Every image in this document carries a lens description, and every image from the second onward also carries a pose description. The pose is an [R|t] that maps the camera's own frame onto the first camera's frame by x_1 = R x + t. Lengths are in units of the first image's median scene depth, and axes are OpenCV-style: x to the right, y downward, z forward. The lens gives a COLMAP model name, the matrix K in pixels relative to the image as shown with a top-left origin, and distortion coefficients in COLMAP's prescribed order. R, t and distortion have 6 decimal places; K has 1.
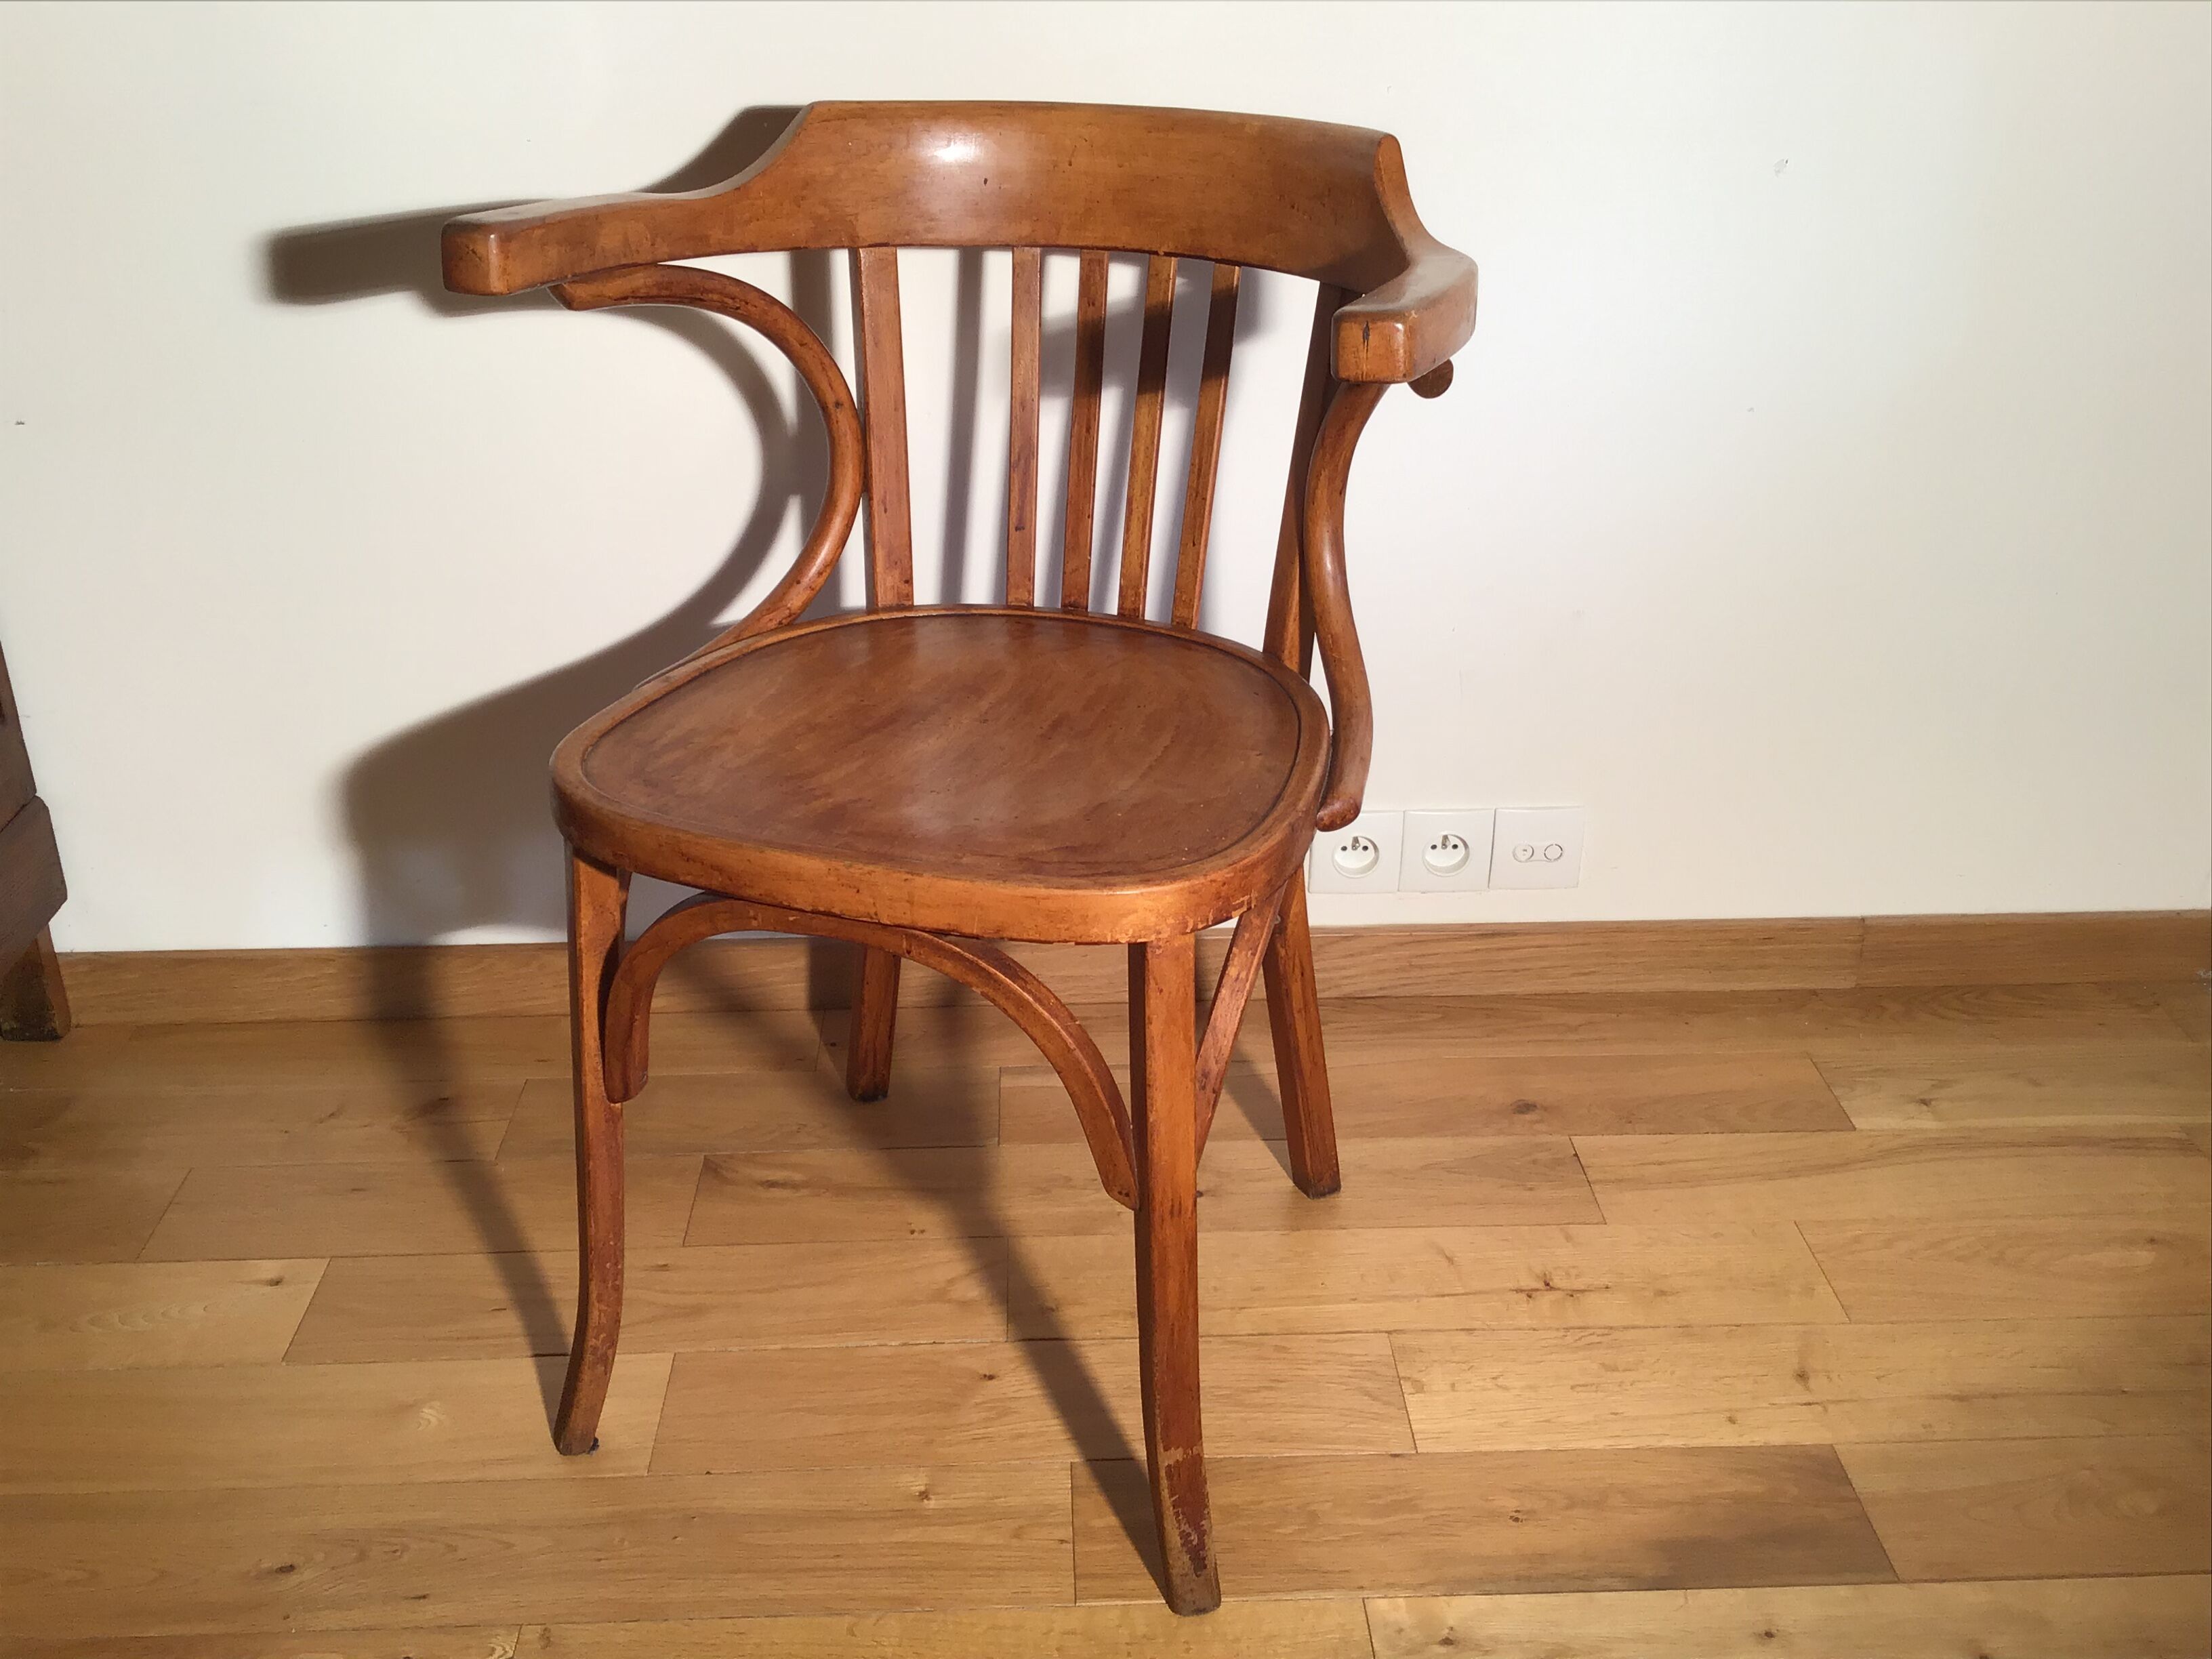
lens RADIAL K [[2082.8, 0, 1114.8], [0, 2082.8, 827.3], [0, 0, 1]] dist [0.131499, -0.284783]
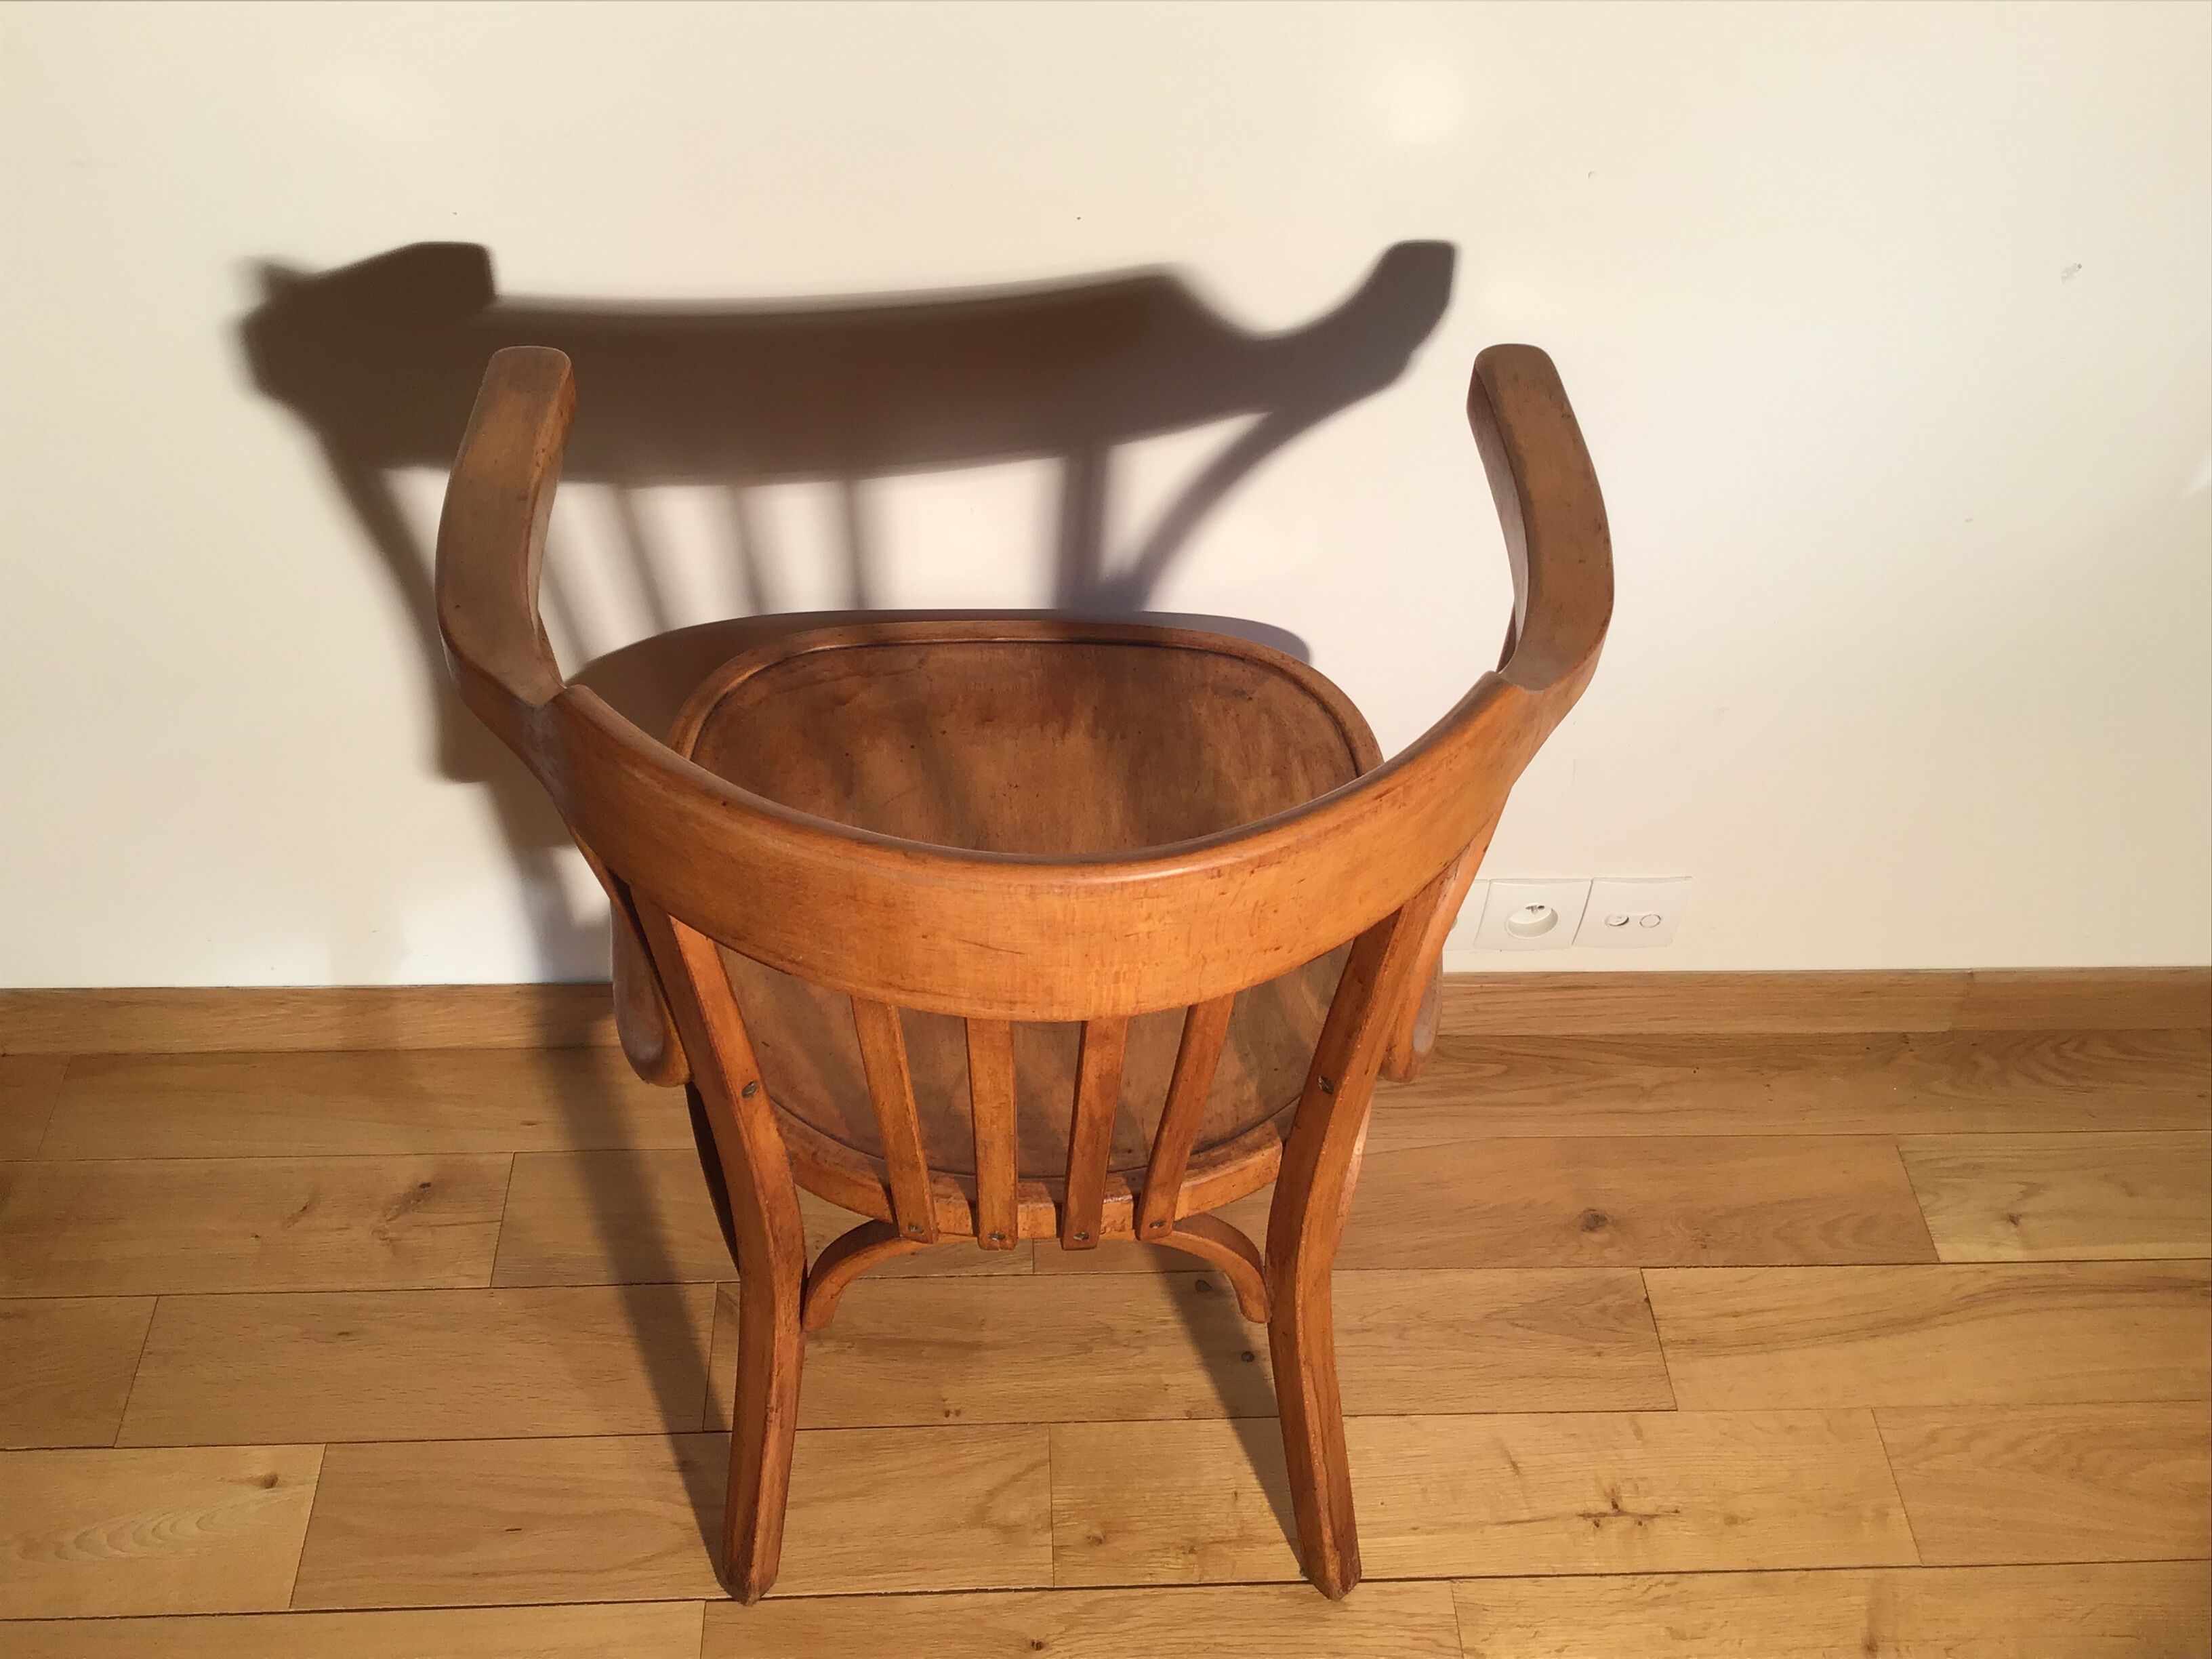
lens RADIAL K [[2082.8, 0, 1114.8], [0, 2082.8, 827.3], [0, 0, 1]] dist [0.131499, -0.284783]
pose [[0.998925, 0.025392, 0.038792, -0.067069], [-0.037374, 0.936129, 0.349665, -0.399761], [-0.027436, -0.350739, 0.936071, 0.215191]]
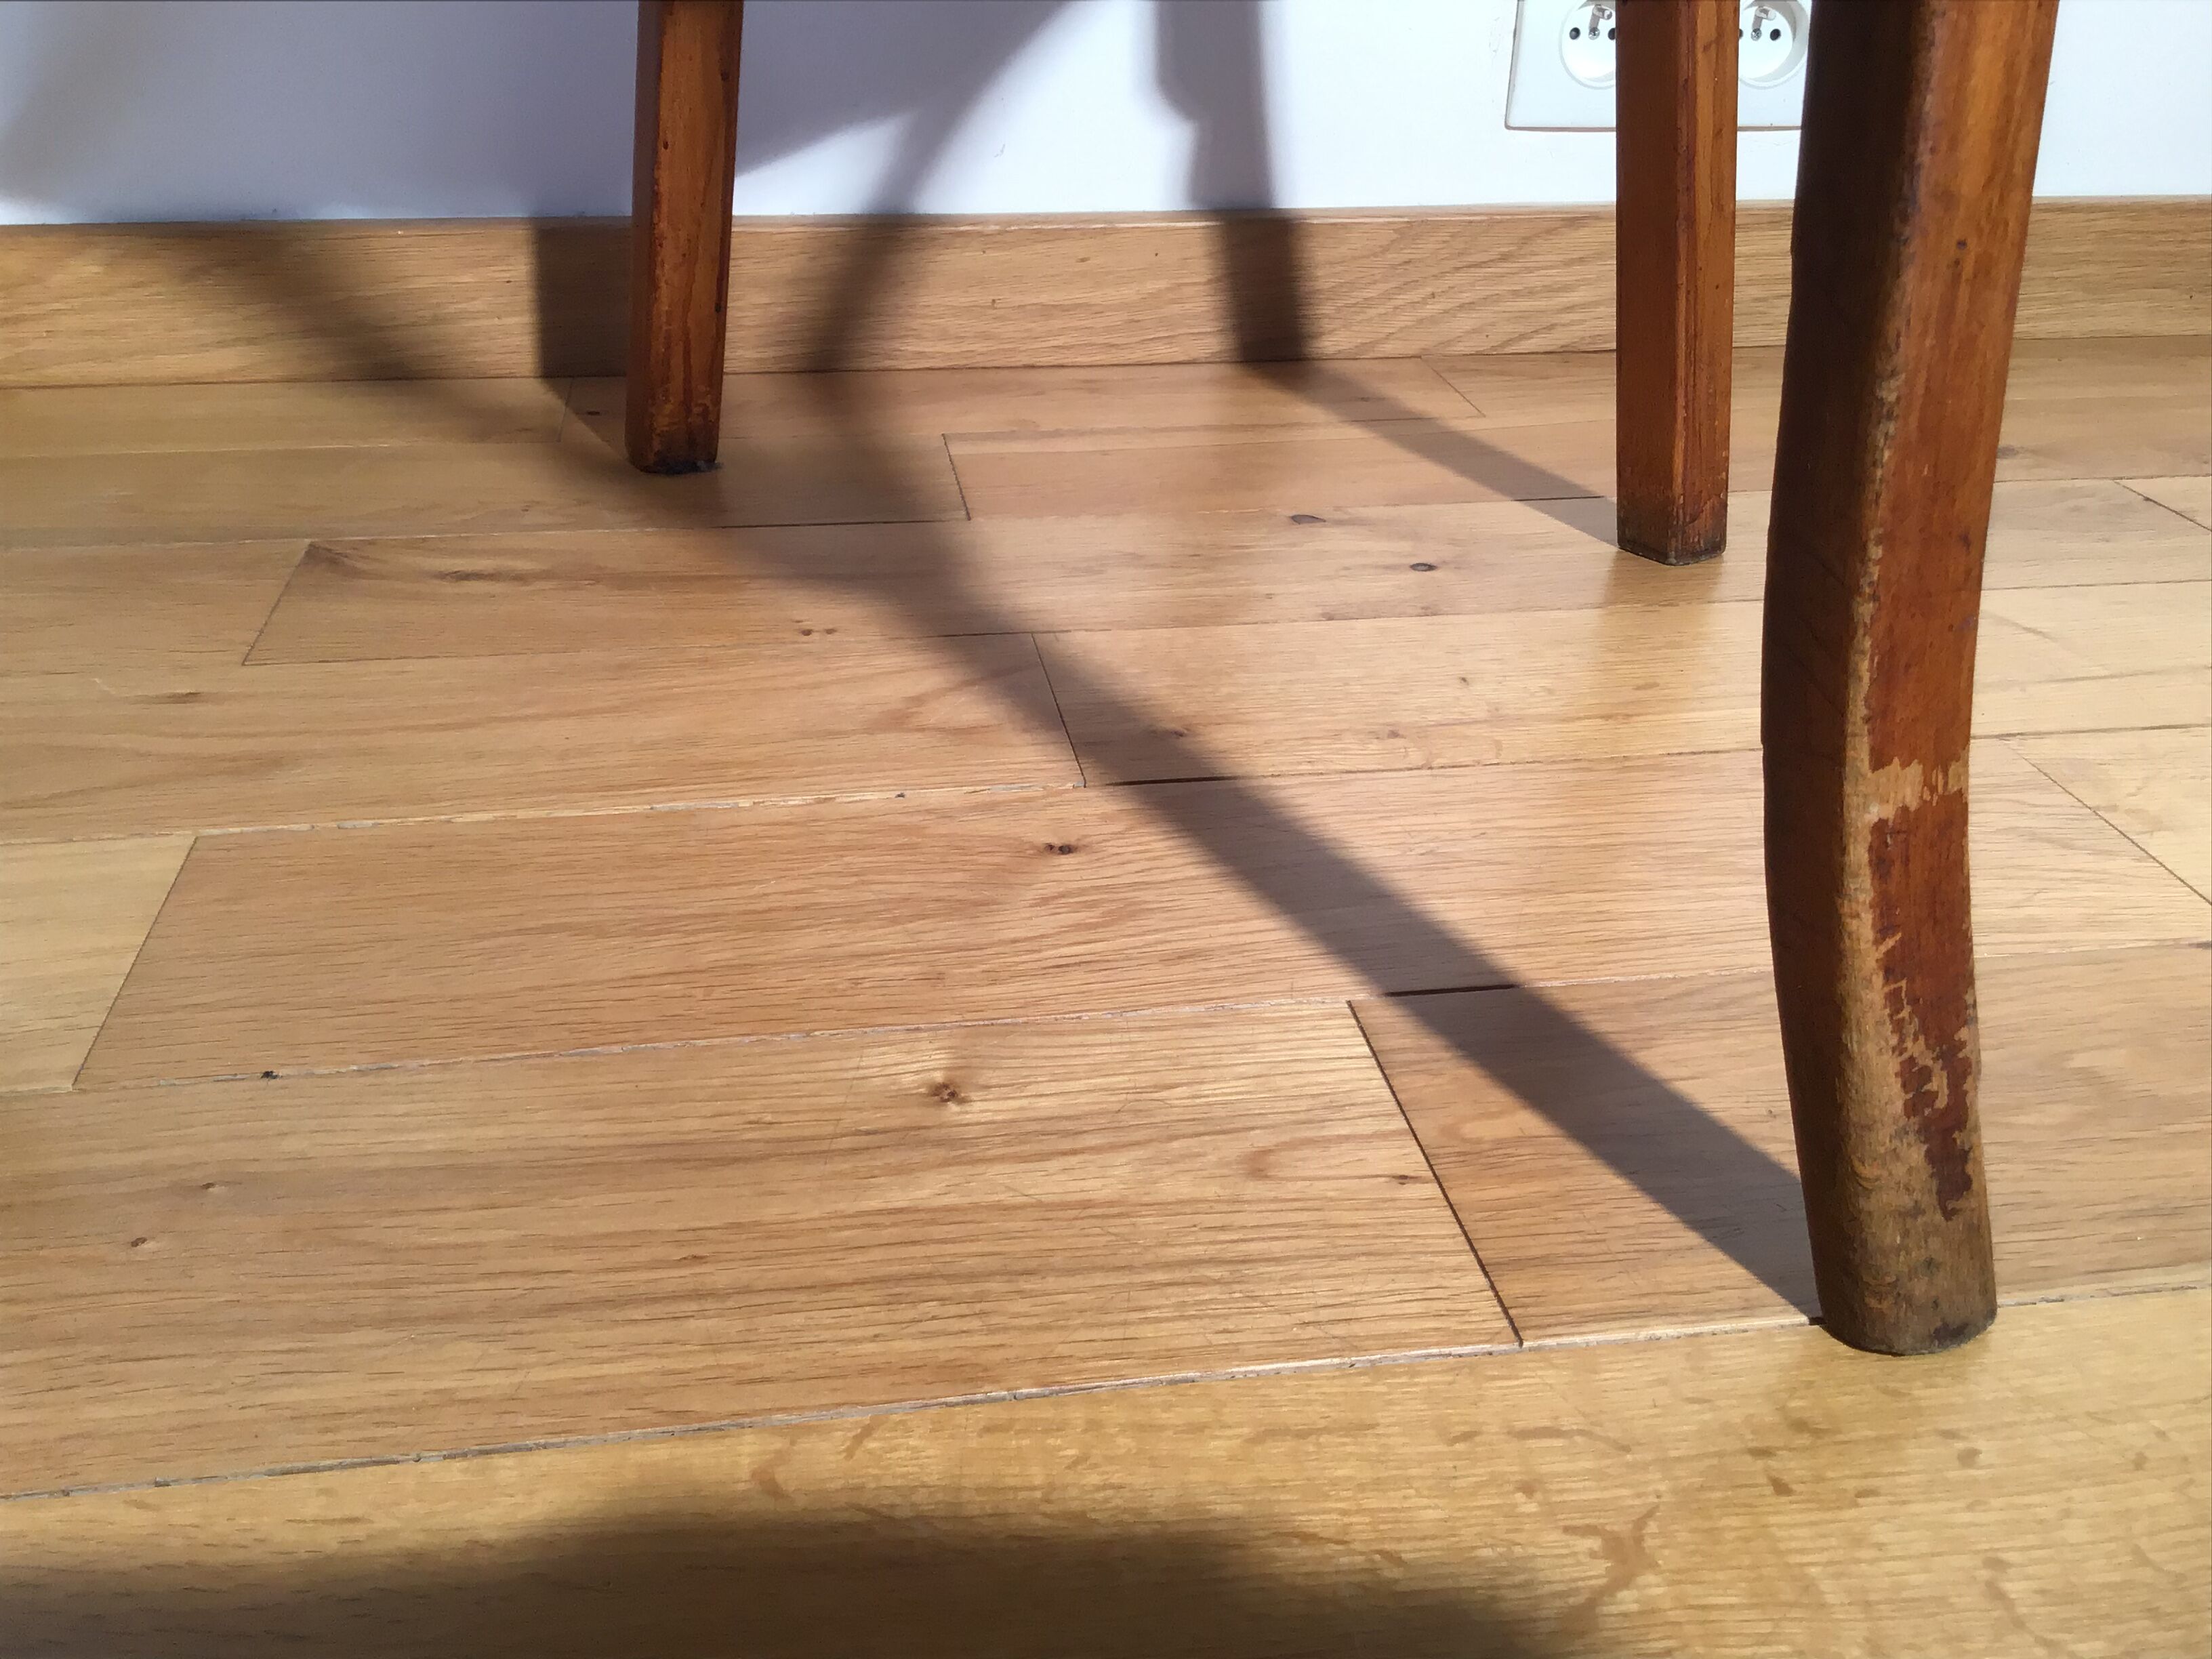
lens RADIAL K [[2097.4, 0, 1111.9], [0, 2097.4, 822.9], [0, 0, 1]] dist [0.123622, -0.271558]
pose [[0.992872, -0.038946, 0.112641, -0.087770], [0.038009, 0.999223, 0.010453, 0.238559], [-0.112961, -0.006097, 0.993581, 0.585384]]
